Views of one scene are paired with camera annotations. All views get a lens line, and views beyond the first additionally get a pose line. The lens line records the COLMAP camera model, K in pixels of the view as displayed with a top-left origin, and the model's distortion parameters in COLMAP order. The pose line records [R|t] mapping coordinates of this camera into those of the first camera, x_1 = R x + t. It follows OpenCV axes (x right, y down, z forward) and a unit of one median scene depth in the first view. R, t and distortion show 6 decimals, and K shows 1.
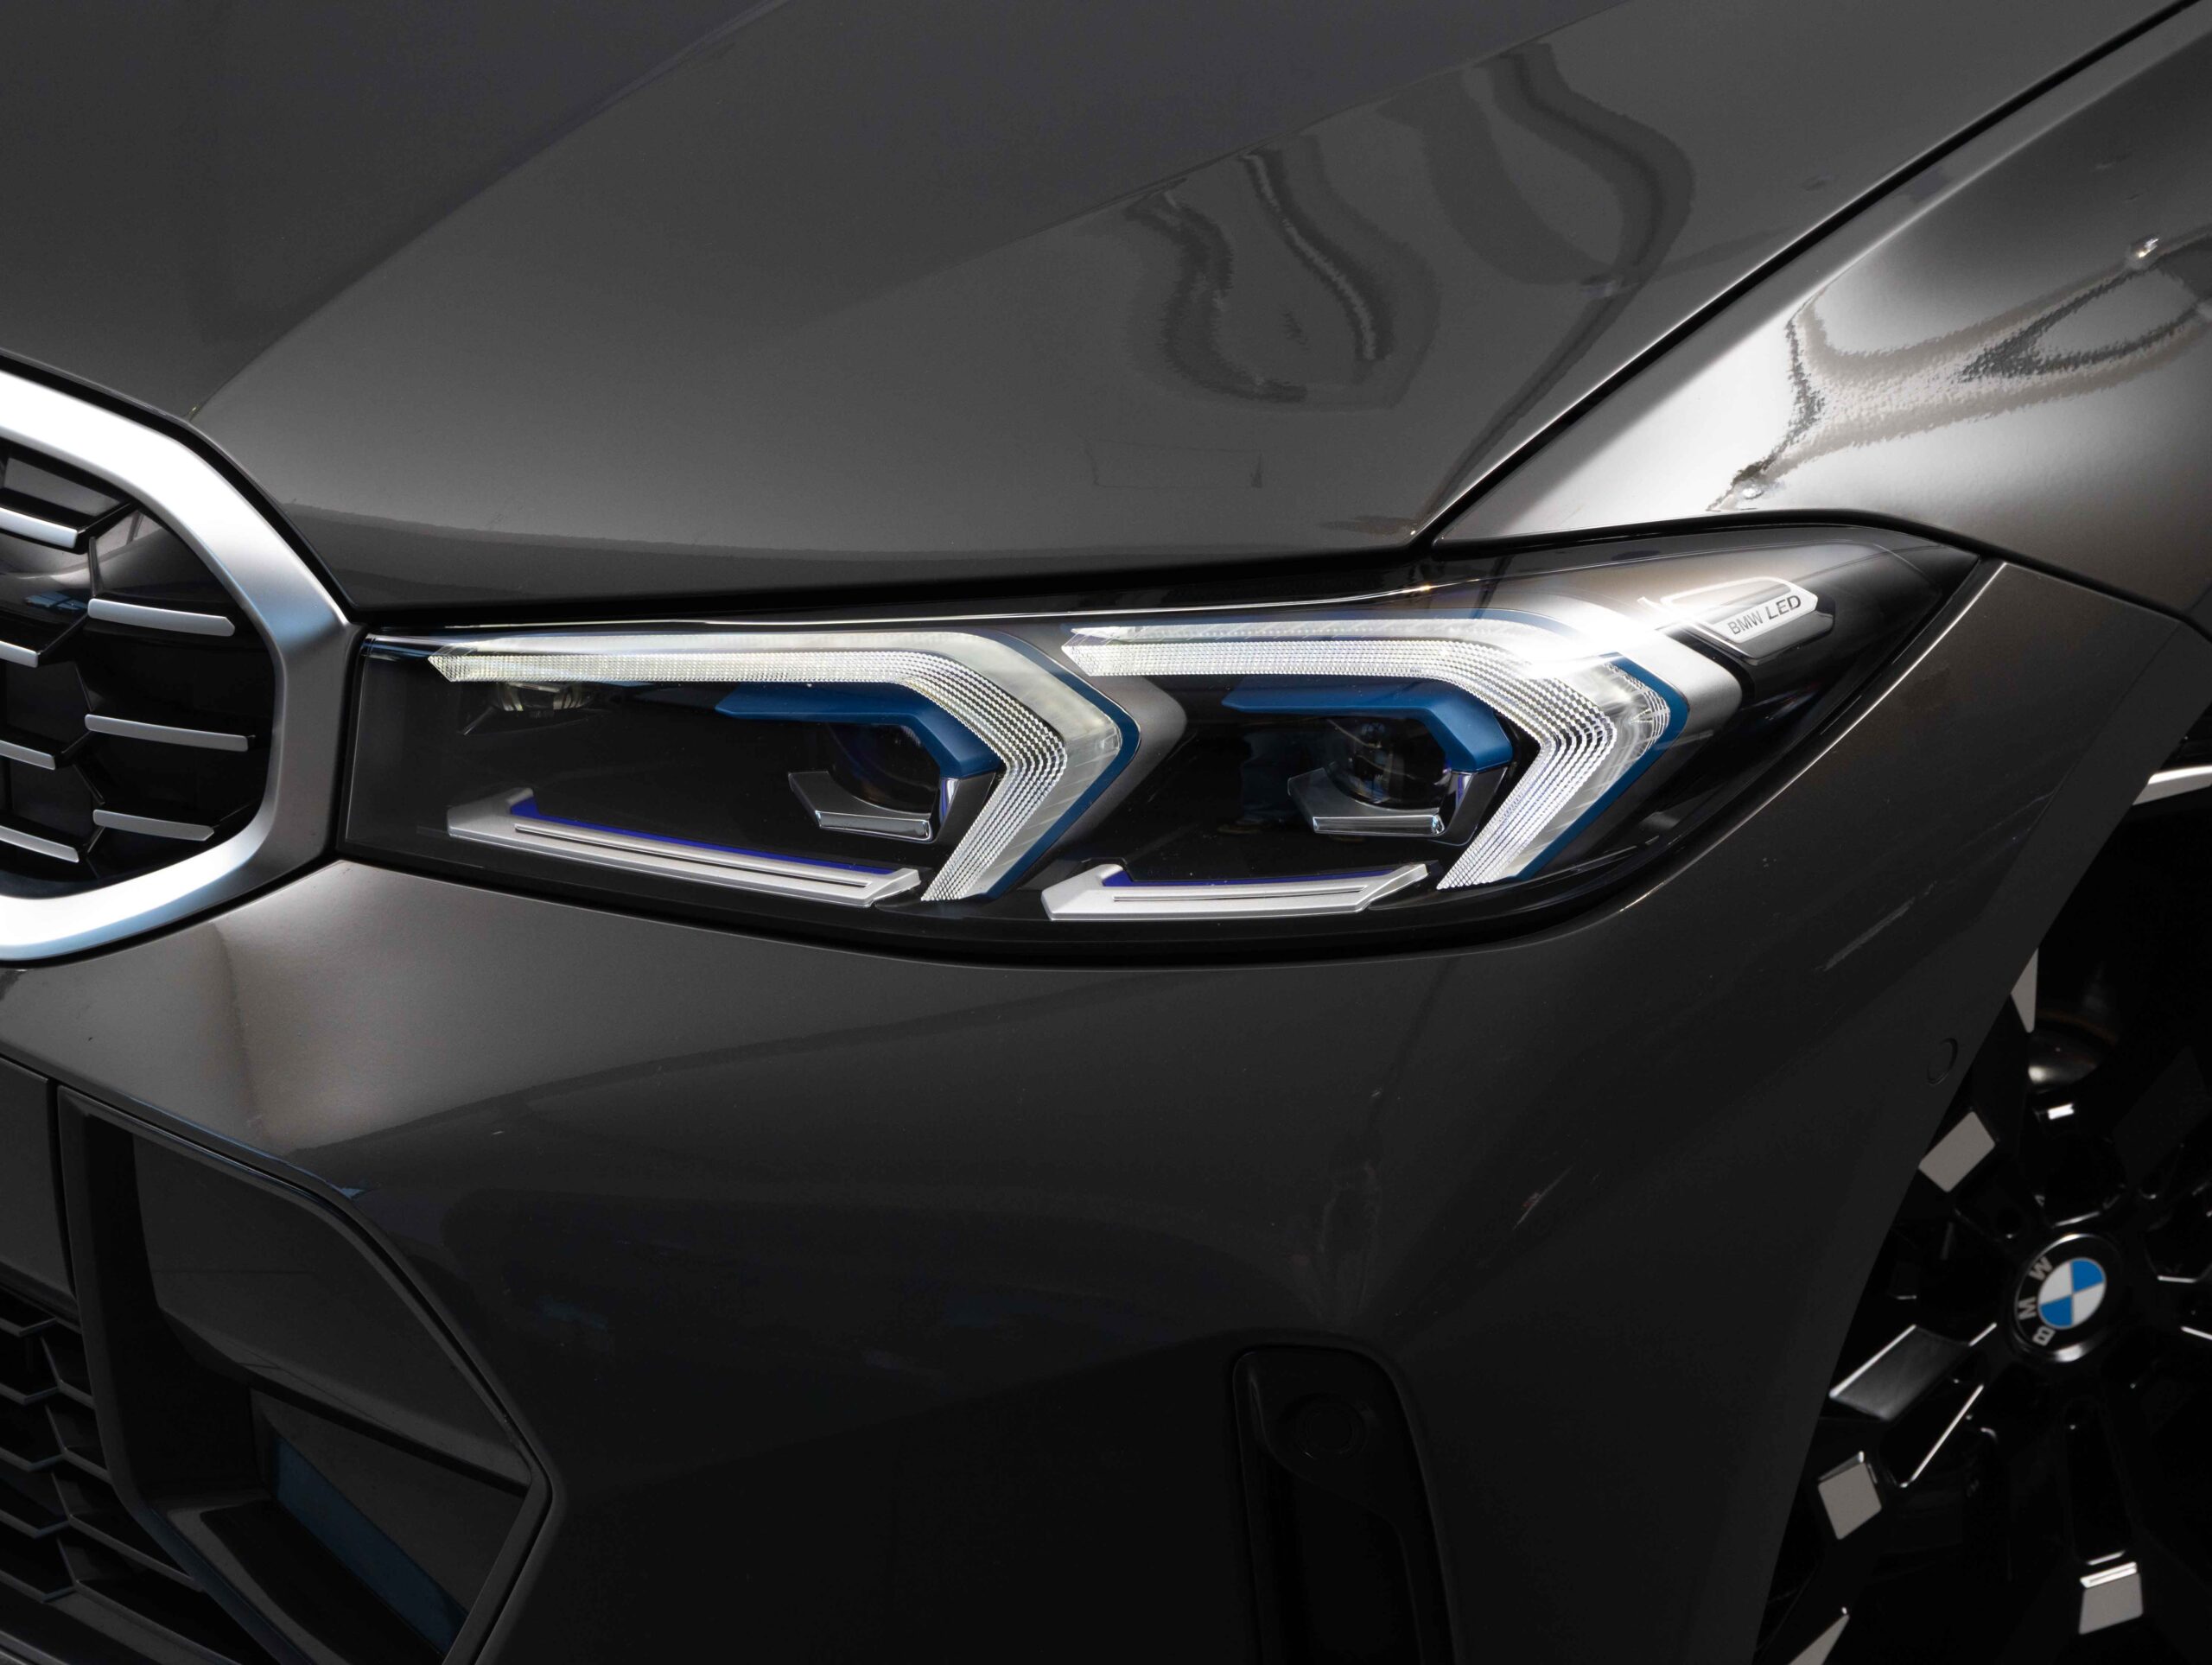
lens RADIAL K [[5071.8, 0, 1106.0], [0, 5071.8, 832.5], [0, 0, 1]] dist [-0.038134, -0.493400]
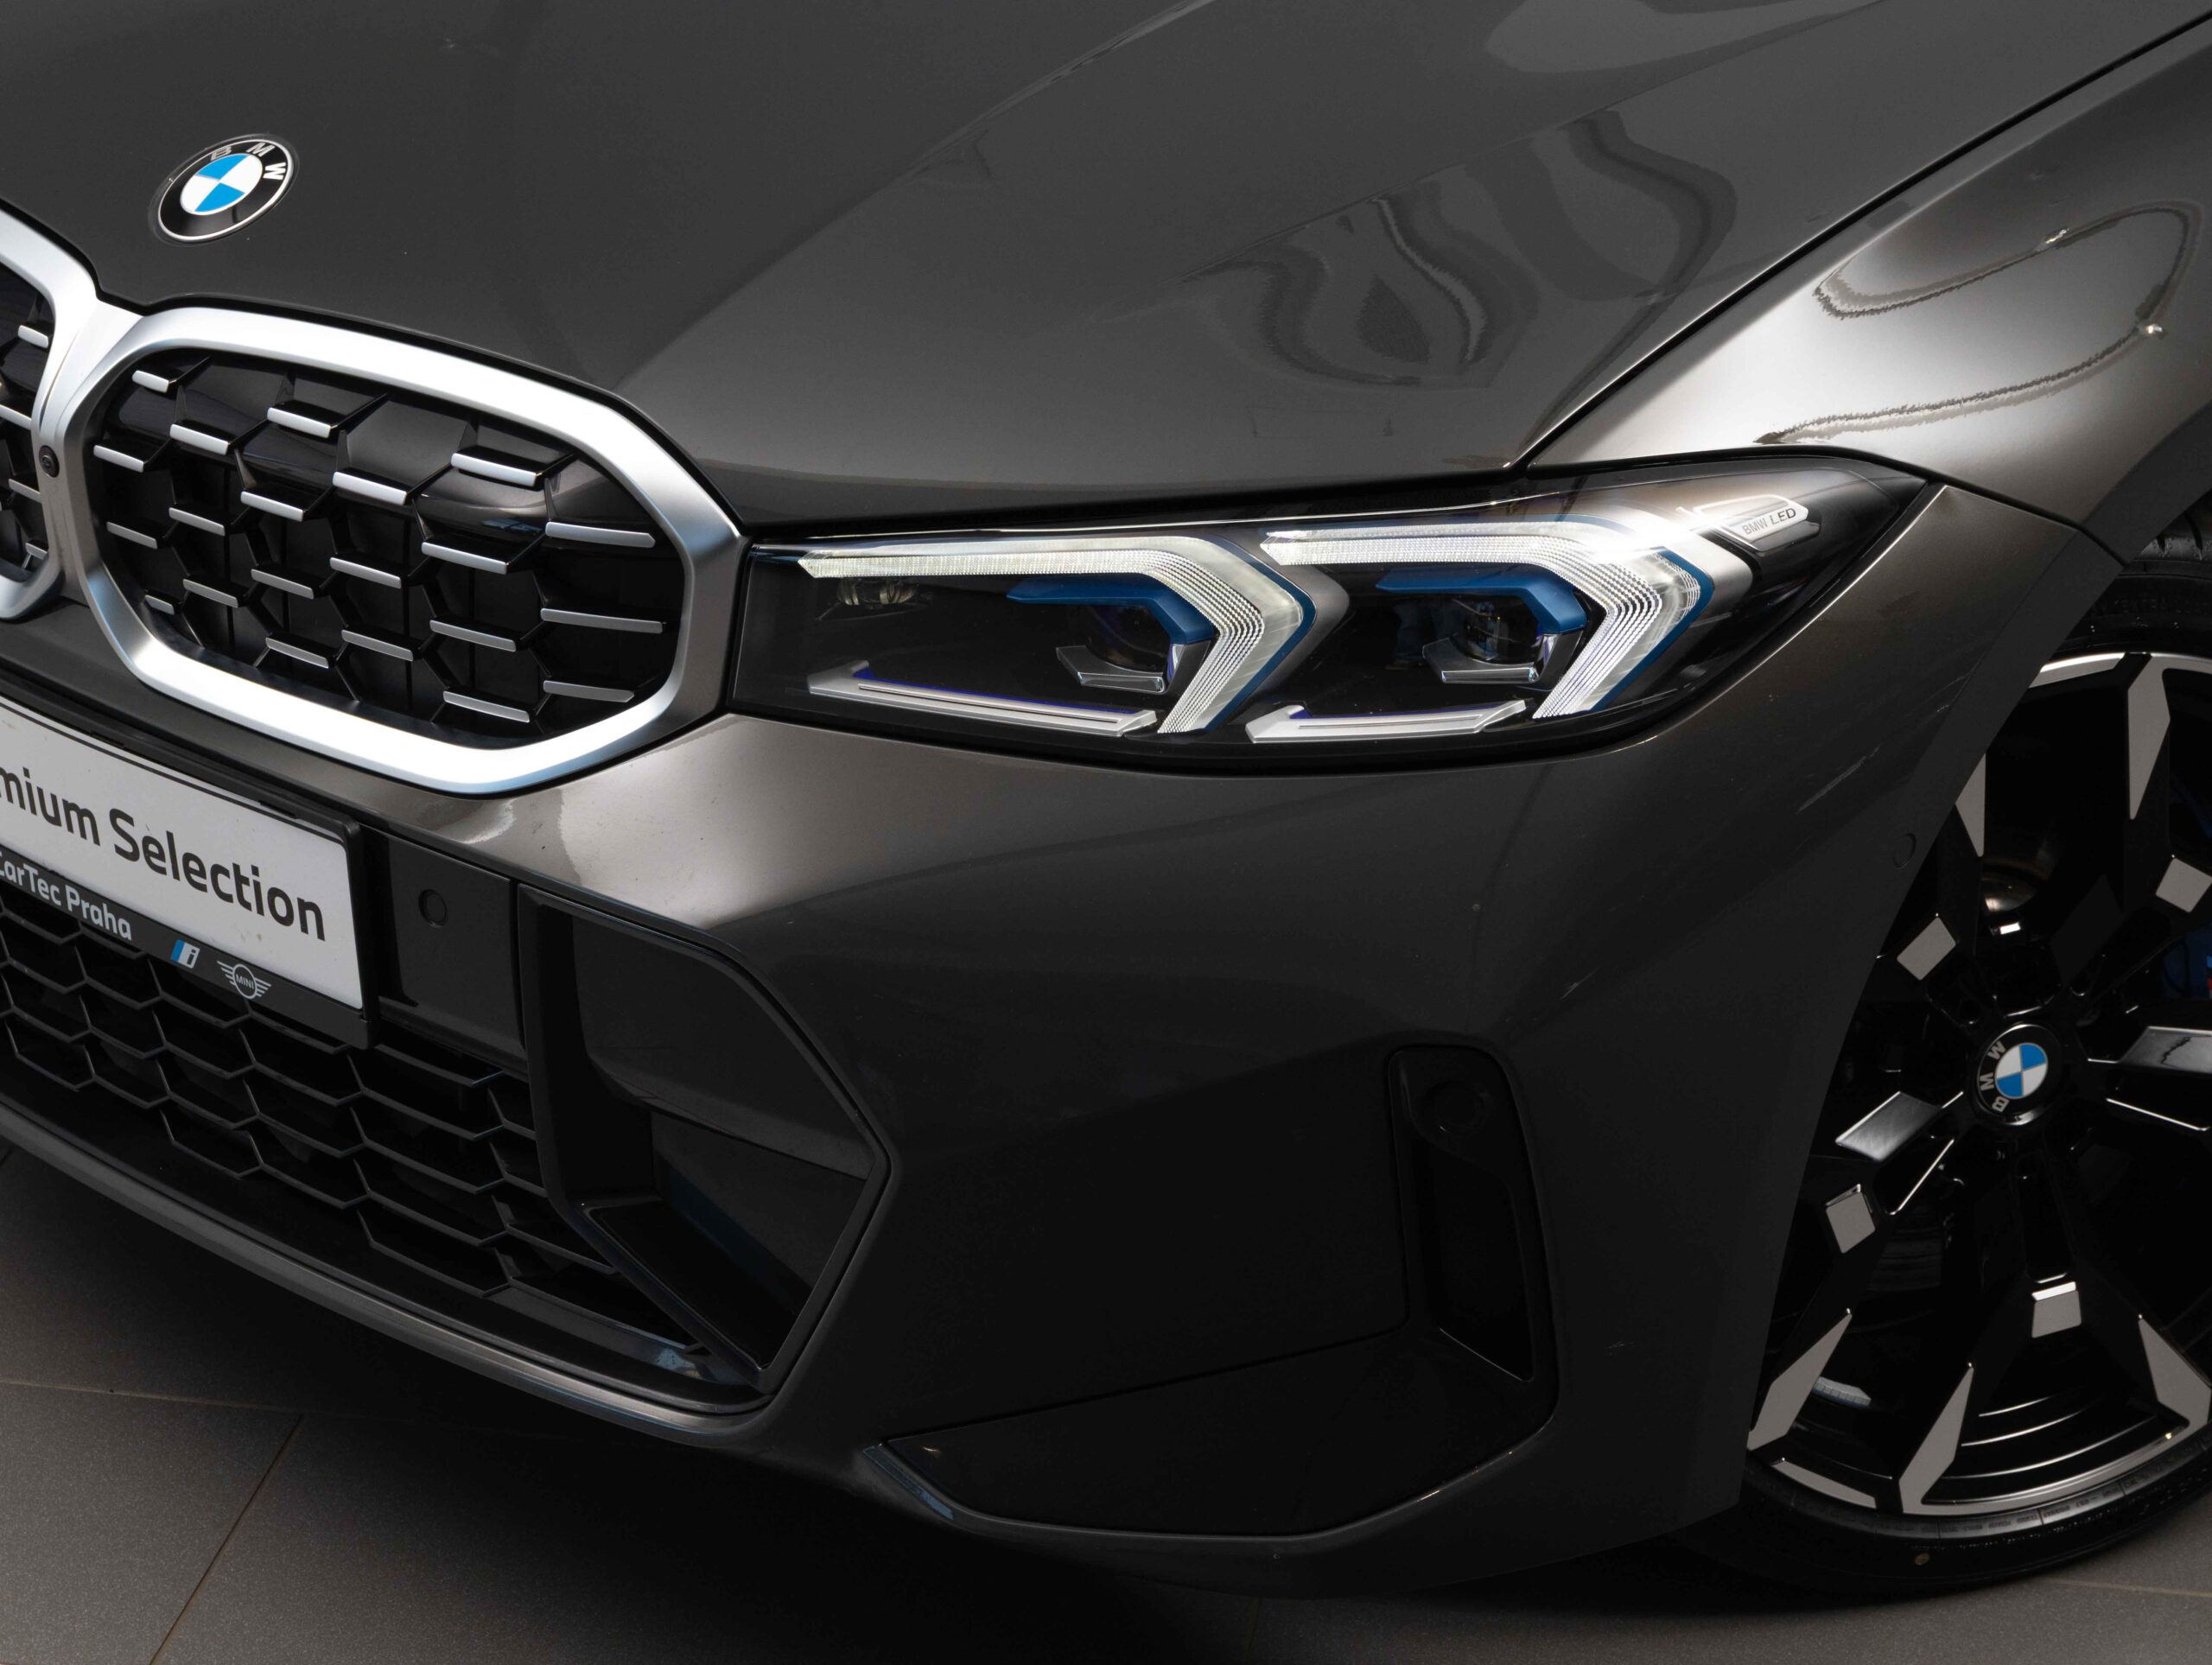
lens RADIAL K [[5071.8, 0, 1106.0], [0, 5071.8, 832.5], [0, 0, 1]] dist [-0.038134, -0.493400]
pose [[0.999881, -0.010065, -0.011708, -0.034367], [0.009795, 0.999691, -0.022860, 0.071221], [0.011934, 0.022742, 0.999670, -0.372258]]
